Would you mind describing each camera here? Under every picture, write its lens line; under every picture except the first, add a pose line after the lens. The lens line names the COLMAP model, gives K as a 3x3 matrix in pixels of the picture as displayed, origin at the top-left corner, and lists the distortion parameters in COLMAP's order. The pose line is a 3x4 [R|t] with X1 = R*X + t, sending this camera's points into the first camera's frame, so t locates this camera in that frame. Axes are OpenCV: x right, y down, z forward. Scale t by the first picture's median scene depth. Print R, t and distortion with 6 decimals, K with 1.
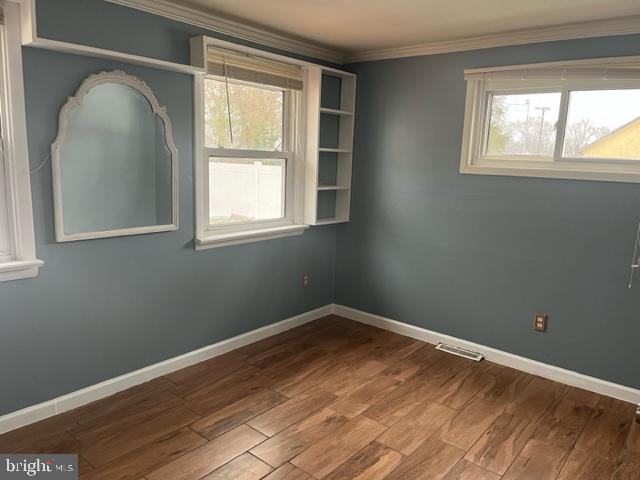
lens RADIAL K [[489.0, 0, 325.6], [0, 489.0, 241.9], [0, 0, 1]] dist [0.046788, -0.031441]
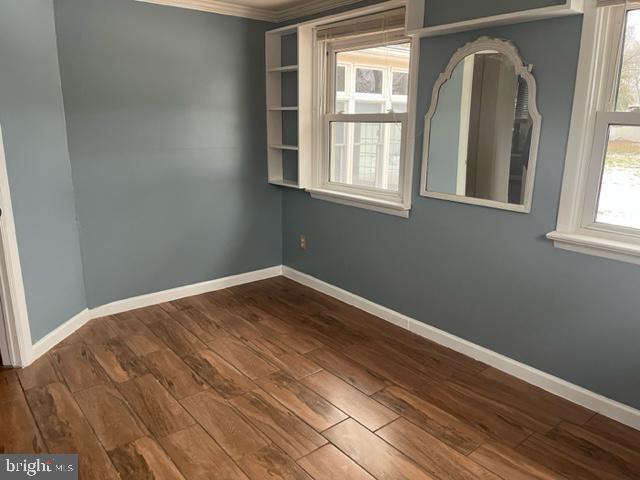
lens RADIAL K [[489.0, 0, 326.2], [0, 489.0, 236.1], [0, 0, 1]] dist [0.046788, -0.031441]
pose [[-0.176487, 0.186670, -0.966440, 0.608195], [-0.205473, 0.953234, 0.221642, -0.107401], [0.962618, 0.237694, -0.129878, 0.825118]]
